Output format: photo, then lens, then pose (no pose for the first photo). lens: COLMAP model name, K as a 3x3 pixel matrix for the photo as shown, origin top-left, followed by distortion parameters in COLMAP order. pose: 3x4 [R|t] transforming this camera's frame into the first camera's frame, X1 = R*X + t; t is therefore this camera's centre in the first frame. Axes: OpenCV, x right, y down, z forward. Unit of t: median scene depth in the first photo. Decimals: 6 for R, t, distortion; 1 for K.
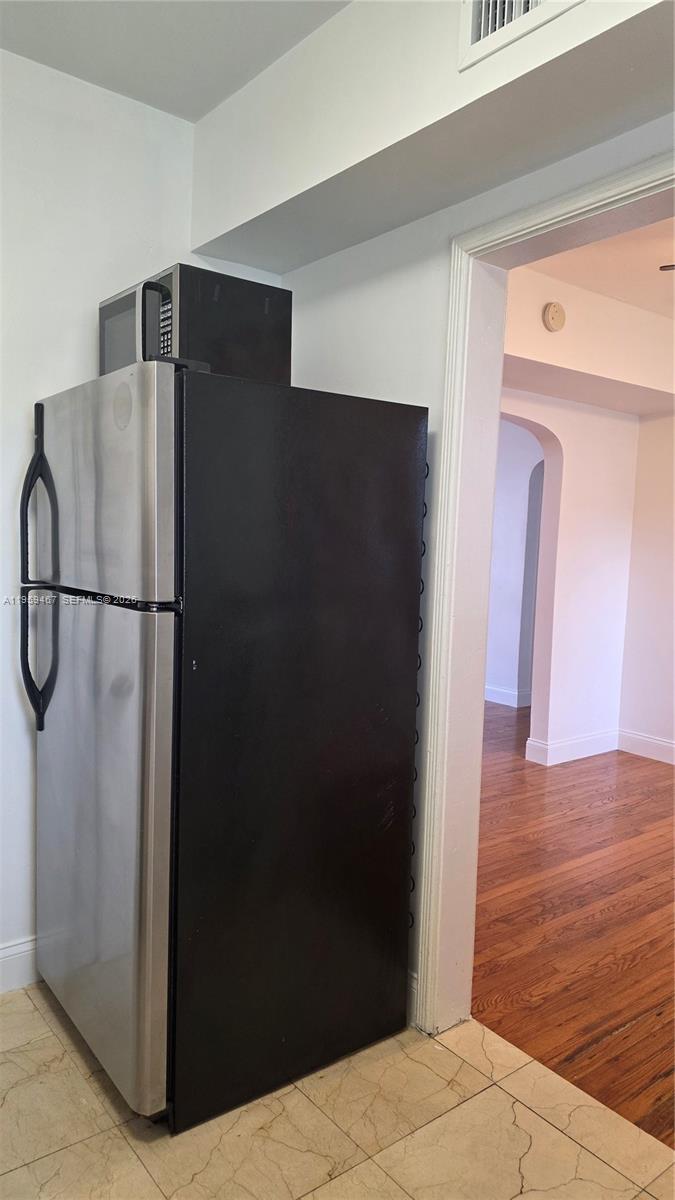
lens RADIAL K [[809.0, 0, 340.3], [0, 809.0, 607.2], [0, 0, 1]] dist [0.066796, -0.057313]
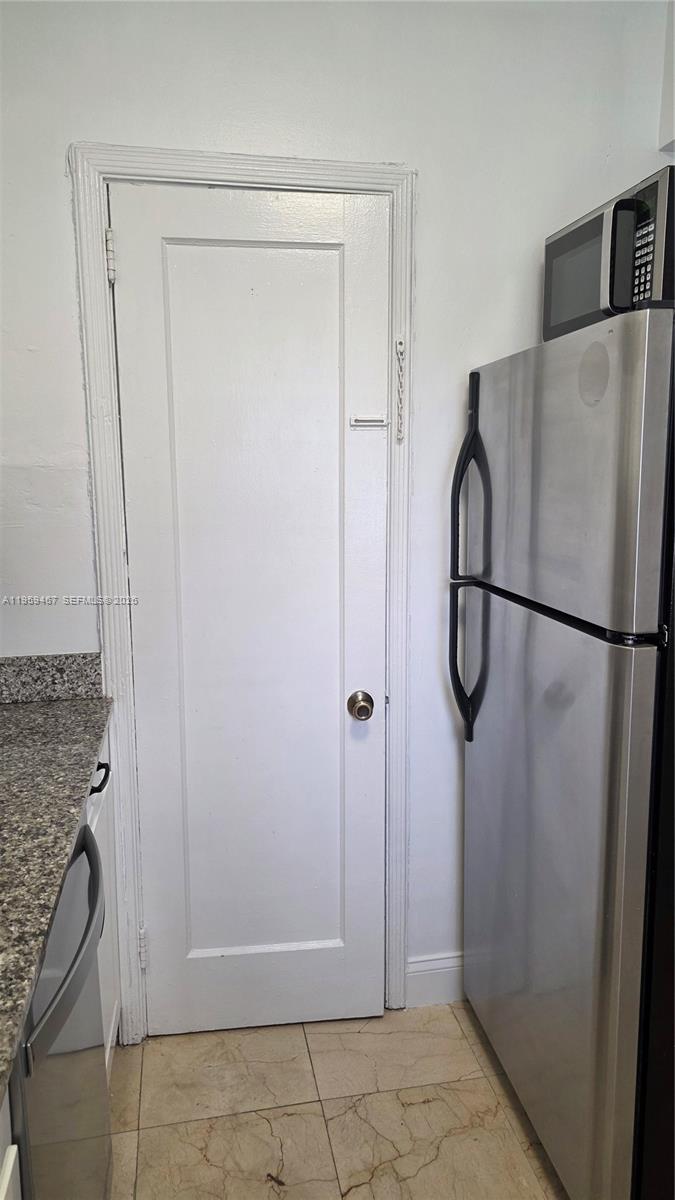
lens RADIAL K [[809.0, 0, 340.3], [0, 809.0, 607.2], [0, 0, 1]] dist [0.066796, -0.057313]
pose [[0.892755, 0.035896, -0.449110, -0.101636], [-0.000774, 0.996942, 0.078144, -0.070786], [0.450542, -0.069416, 0.890053, 0.154781]]
